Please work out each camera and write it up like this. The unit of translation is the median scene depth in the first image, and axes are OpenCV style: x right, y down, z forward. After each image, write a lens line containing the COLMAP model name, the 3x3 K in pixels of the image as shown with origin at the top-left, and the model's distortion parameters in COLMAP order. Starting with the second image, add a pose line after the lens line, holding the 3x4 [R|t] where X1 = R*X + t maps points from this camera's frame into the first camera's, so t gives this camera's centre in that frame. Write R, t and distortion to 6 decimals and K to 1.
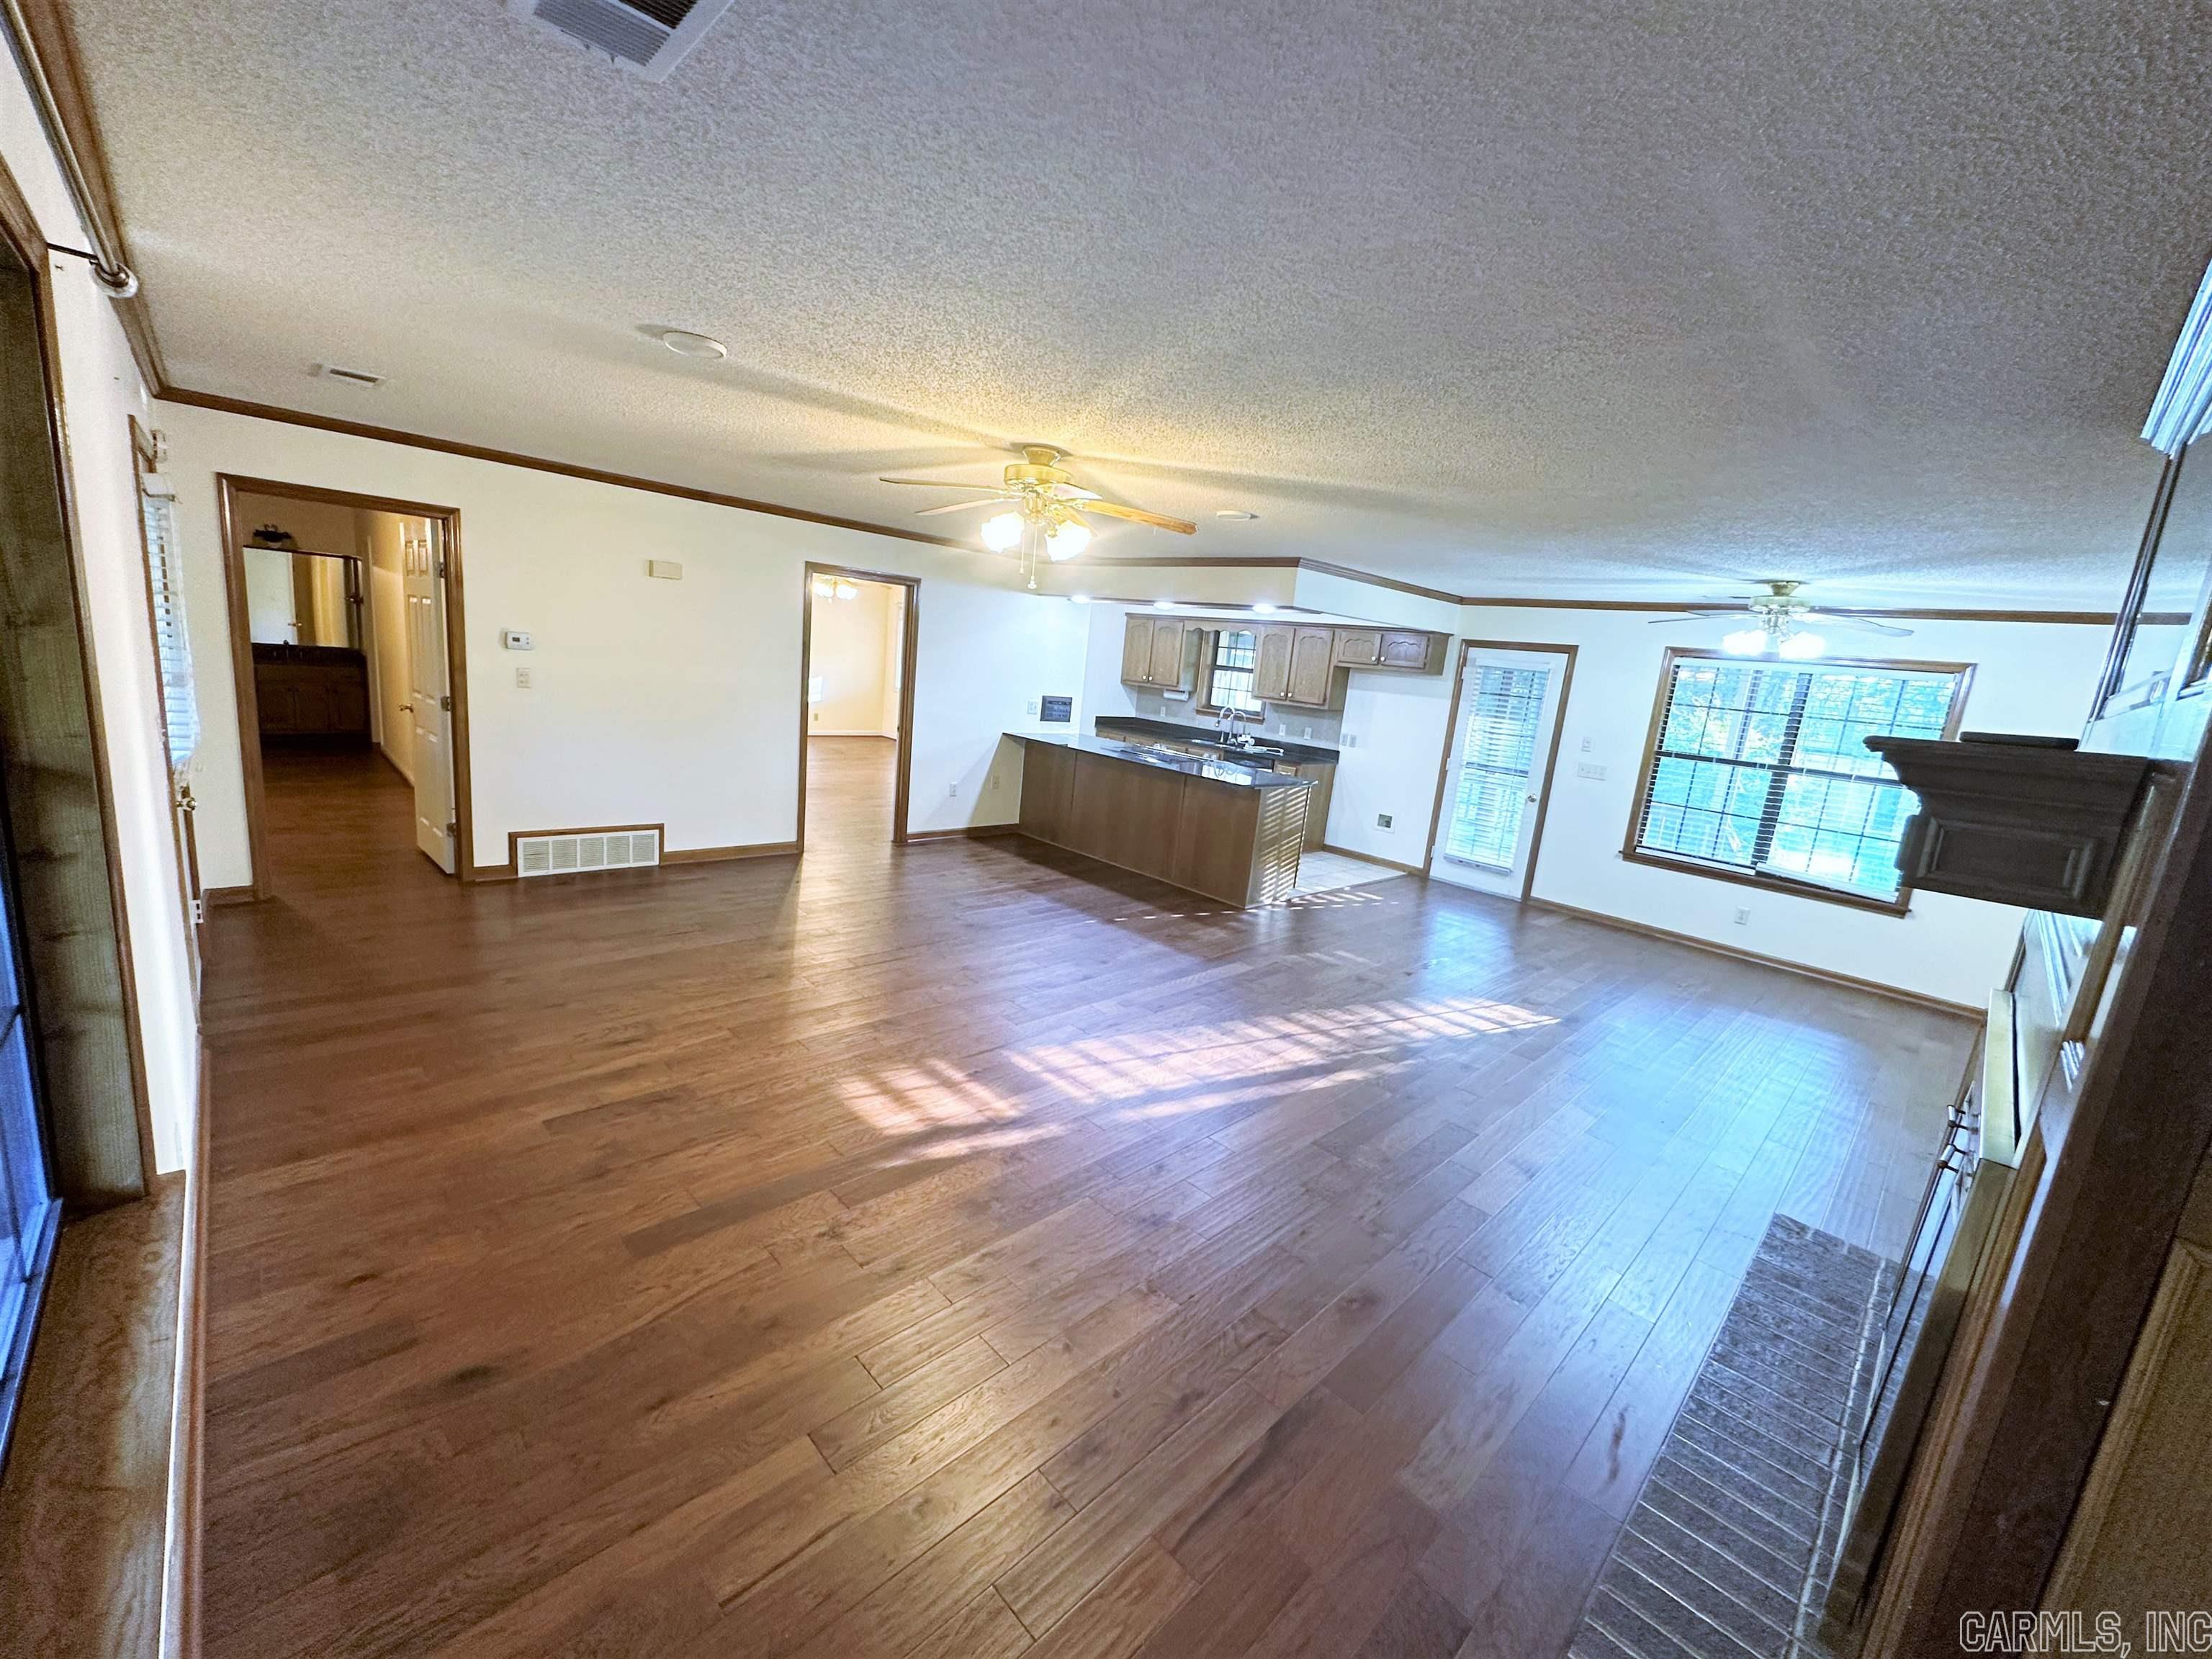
lens RADIAL K [[884.2, 0, 1108.7], [0, 884.2, 830.0], [0, 0, 1]] dist [-0.001974, -0.000375]
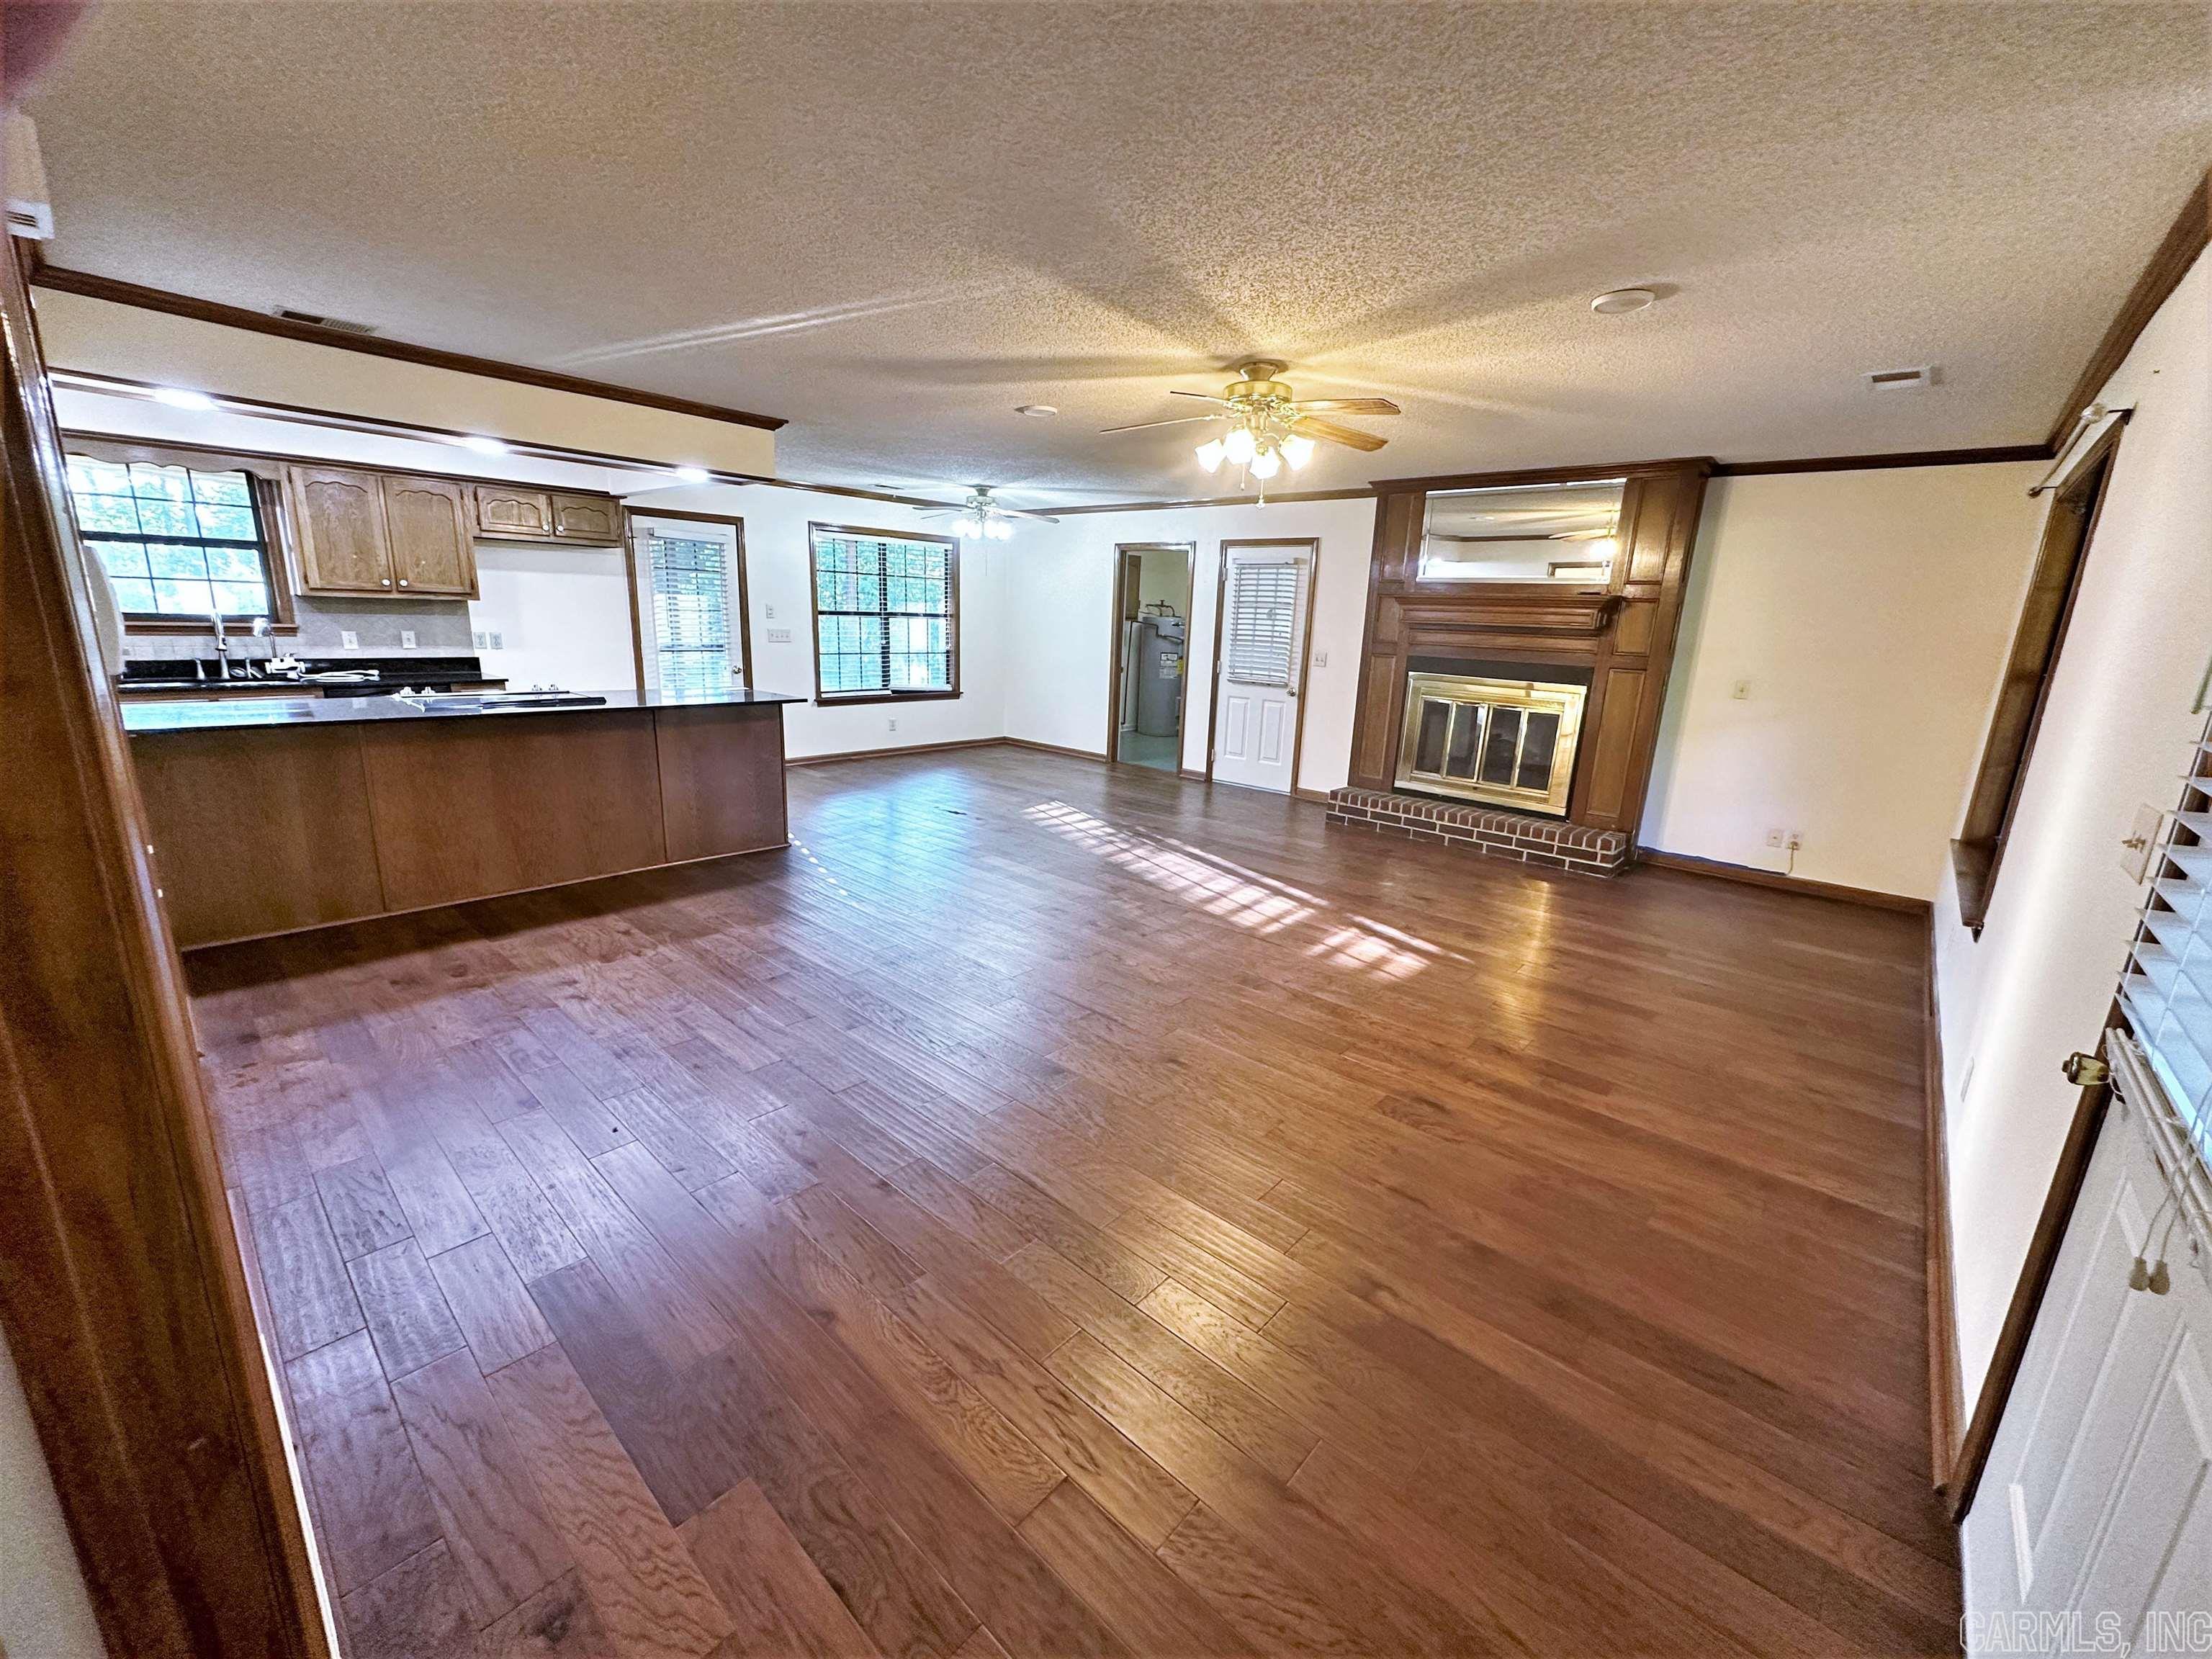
lens RADIAL K [[884.2, 0, 1105.5], [0, 884.2, 835.6], [0, 0, 1]] dist [-0.001974, -0.000375]
pose [[-0.061960, -0.337347, 0.939339, -0.511776], [0.151503, 0.927063, 0.342931, -0.128236], [-0.986513, 0.163561, -0.006332, 0.539630]]
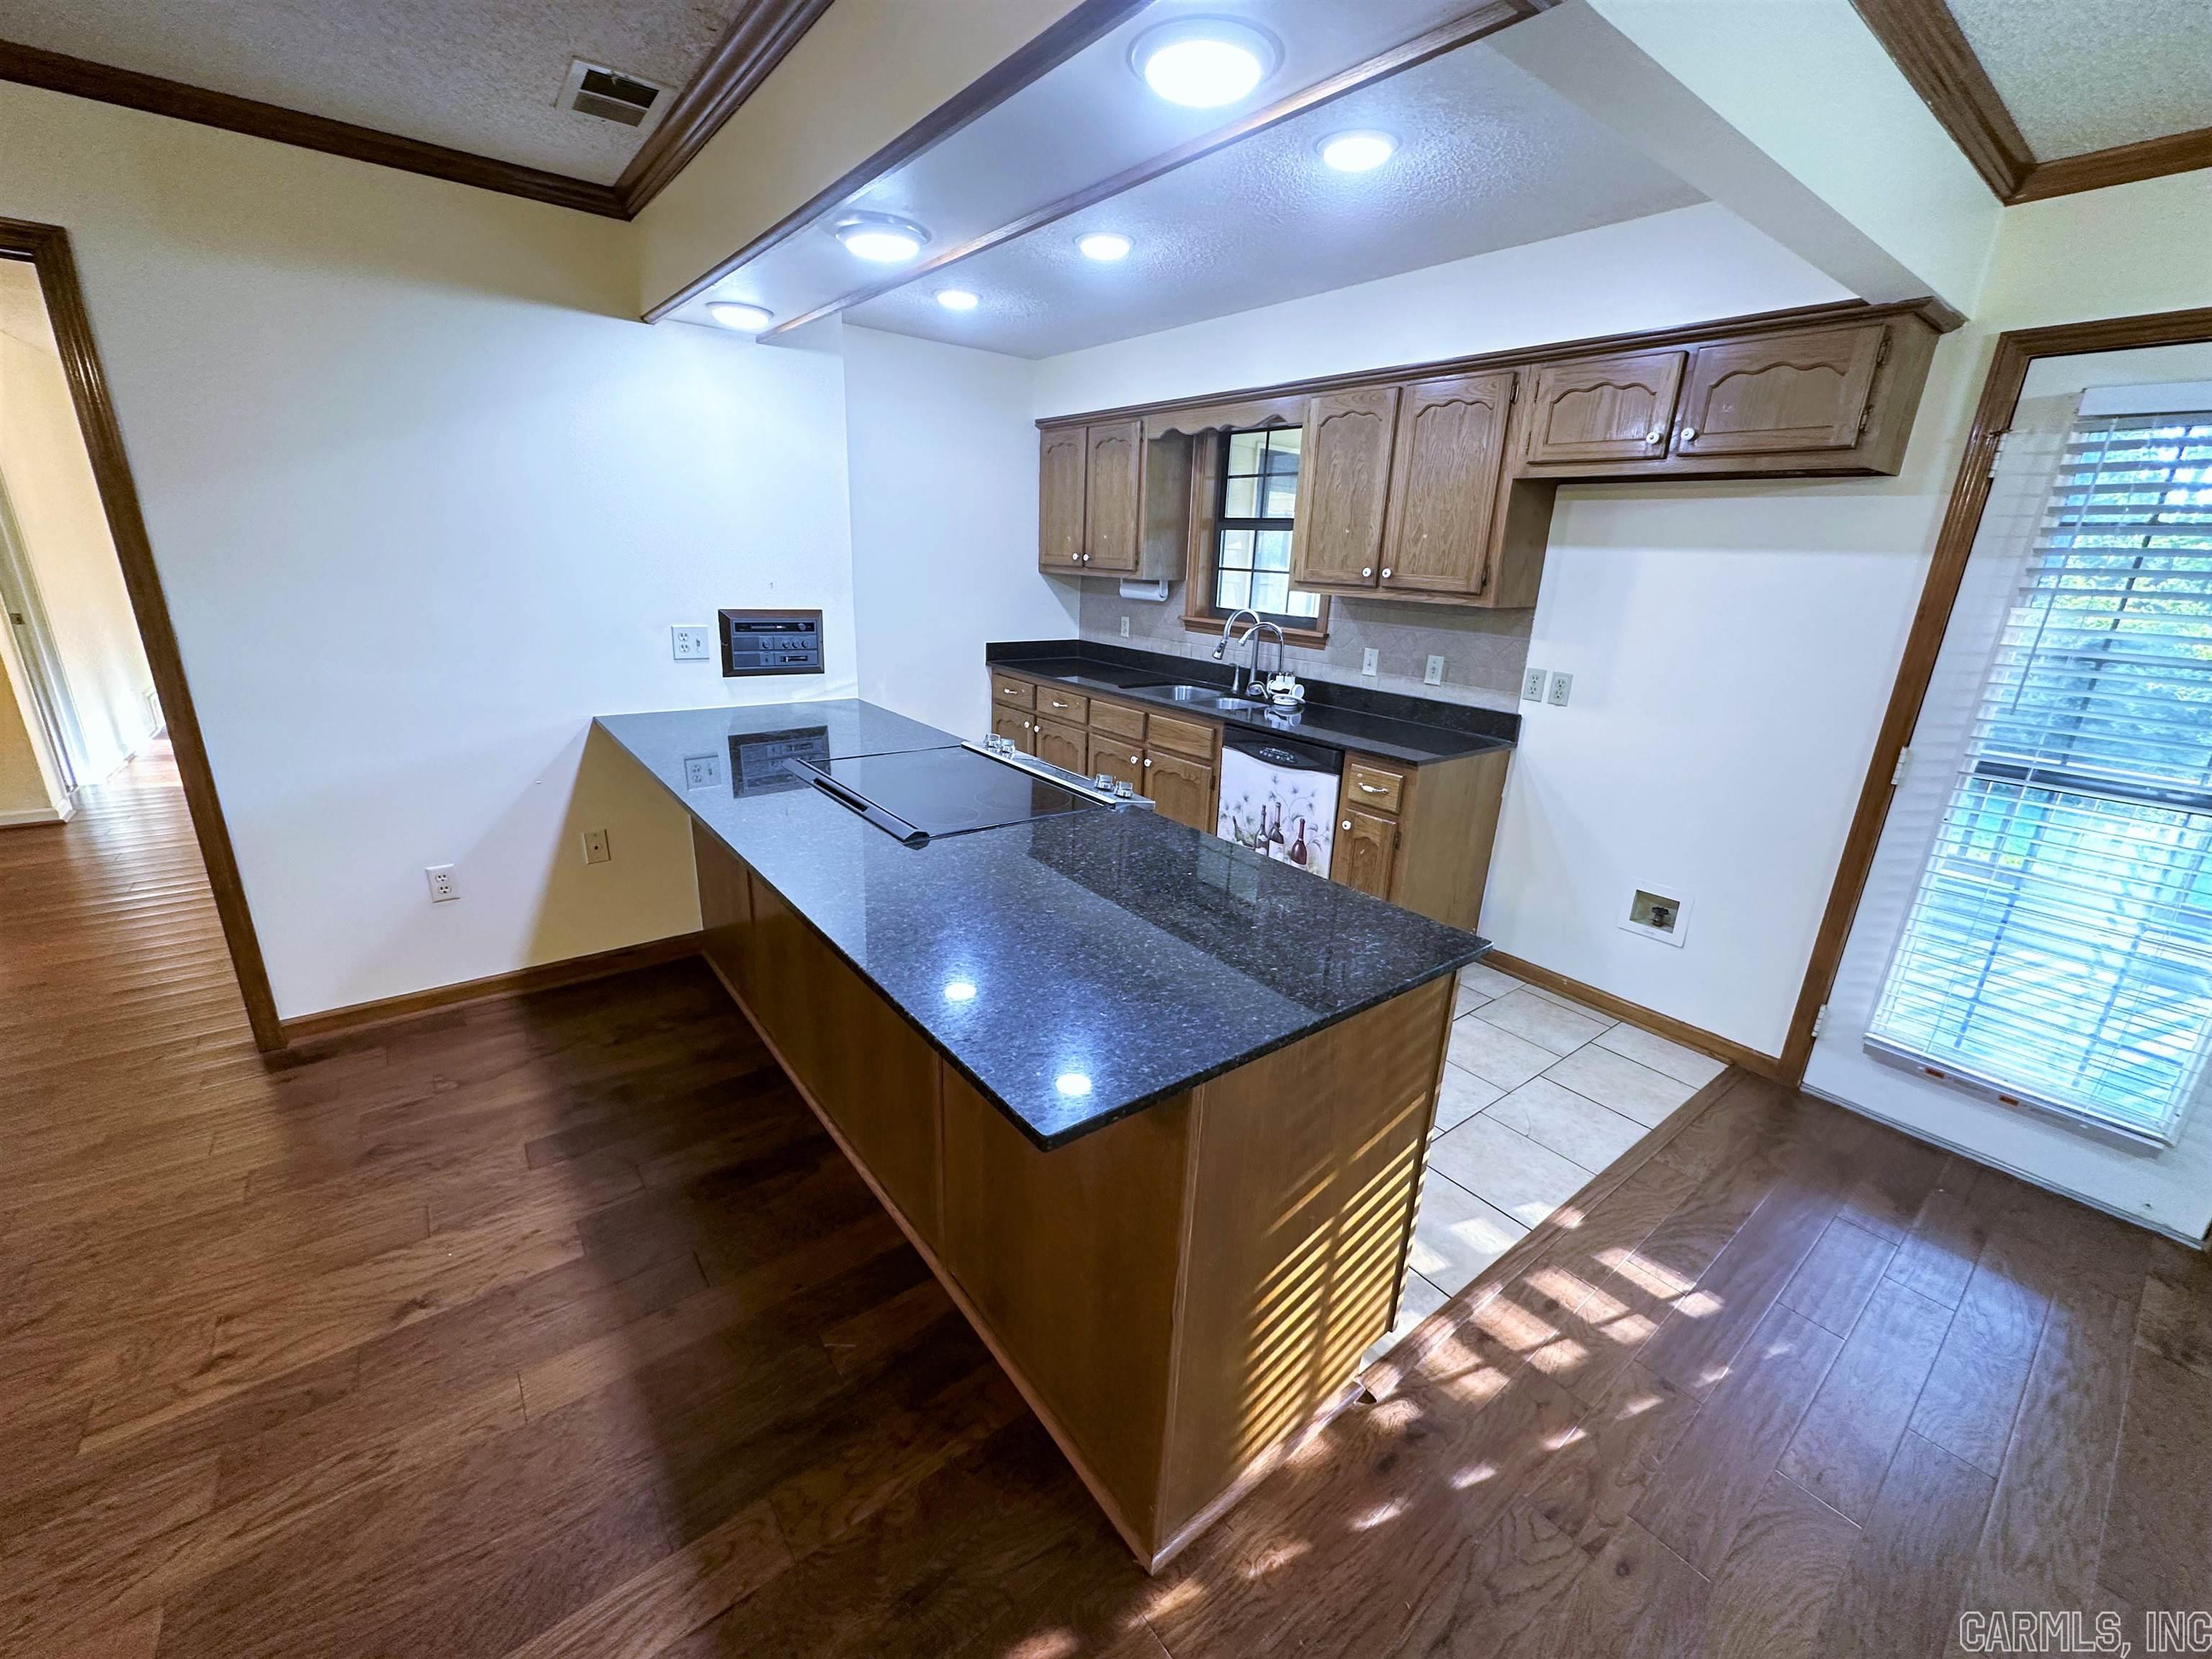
lens RADIAL K [[884.2, 0, 1112.3], [0, 884.2, 821.6], [0, 0, 1]] dist [-0.001974, -0.000375]
pose [[0.993048, -0.024286, -0.115176, 0.132567], [0.035114, 0.995053, 0.092933, -0.088053], [0.112350, -0.096331, 0.988988, 0.616269]]
